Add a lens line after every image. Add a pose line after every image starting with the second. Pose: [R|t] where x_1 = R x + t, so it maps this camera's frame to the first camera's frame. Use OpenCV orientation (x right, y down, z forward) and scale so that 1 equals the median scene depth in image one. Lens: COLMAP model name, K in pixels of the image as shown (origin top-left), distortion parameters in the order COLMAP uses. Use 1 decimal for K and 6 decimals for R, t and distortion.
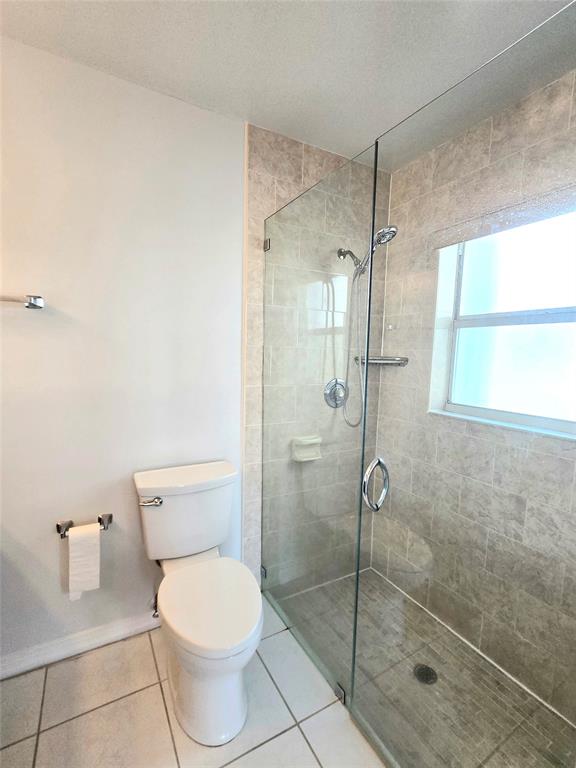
lens RADIAL K [[347.2, 0, 282.0], [0, 347.2, 396.2], [0, 0, 1]] dist [0.003352, -0.000121]
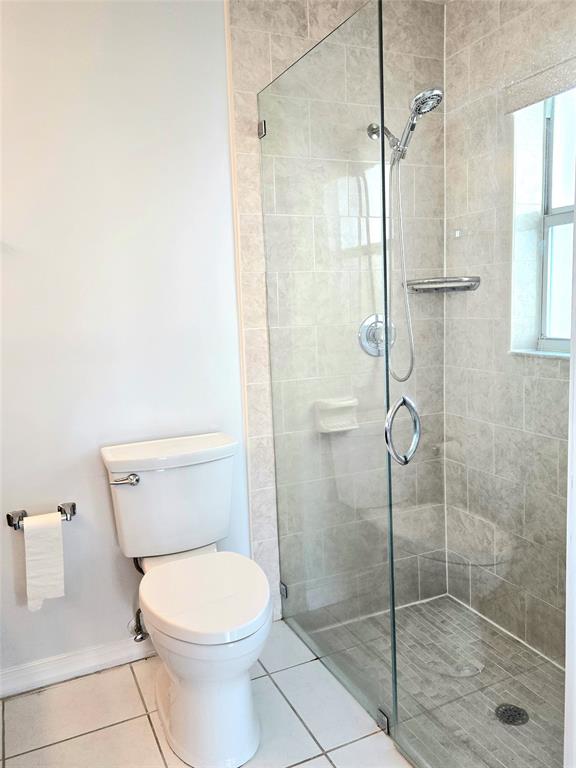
lens RADIAL K [[599.5, 0, 288.0], [0, 599.5, 384.0], [0, 0, 1]] dist [0.076258, -0.078714]
pose [[0.995501, -0.050718, -0.080032, 0.080744], [0.051431, 0.998653, 0.006863, 0.081372], [0.079576, -0.010948, 0.996769, -0.242083]]
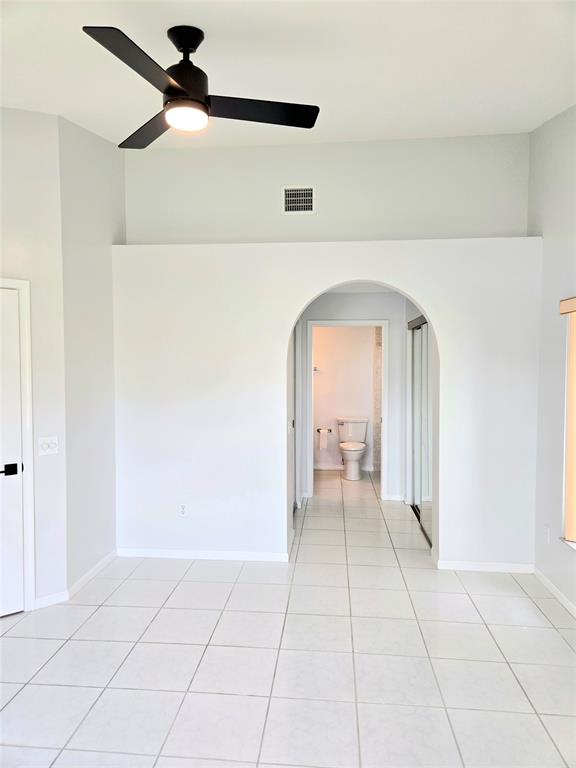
lens RADIAL K [[514.6, 0, 285.1], [0, 514.6, 388.1], [0, 0, 1]] dist [0.081514, -0.074817]
pose [[0.822071, -0.009901, -0.569298, 1.735857], [-0.047808, 0.995118, -0.086342, 0.338822], [0.567374, 0.098196, 0.817585, -2.948109]]
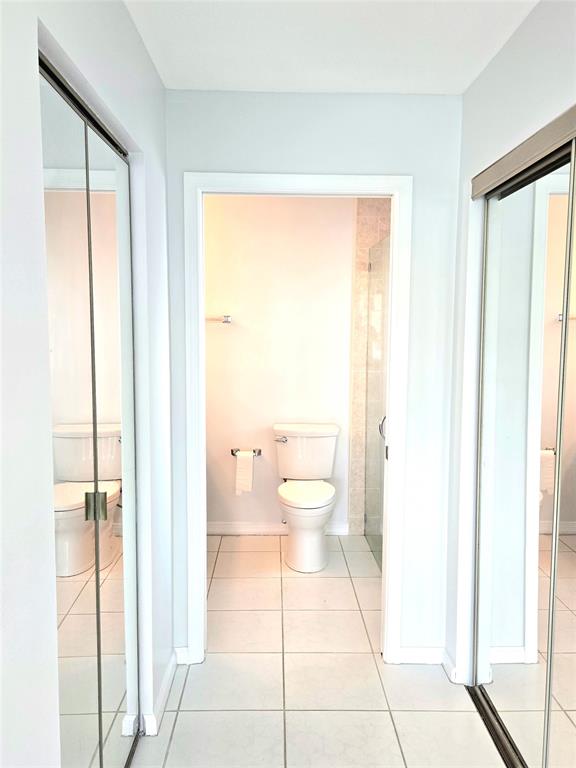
lens RADIAL K [[514.6, 0, 285.1], [0, 514.6, 388.1], [0, 0, 1]] dist [0.081514, -0.074817]
pose [[0.883671, 0.023237, -0.467531, 0.599861], [-0.045090, 0.998348, -0.035604, 0.120237], [0.465931, 0.052543, 0.883259, -0.889530]]
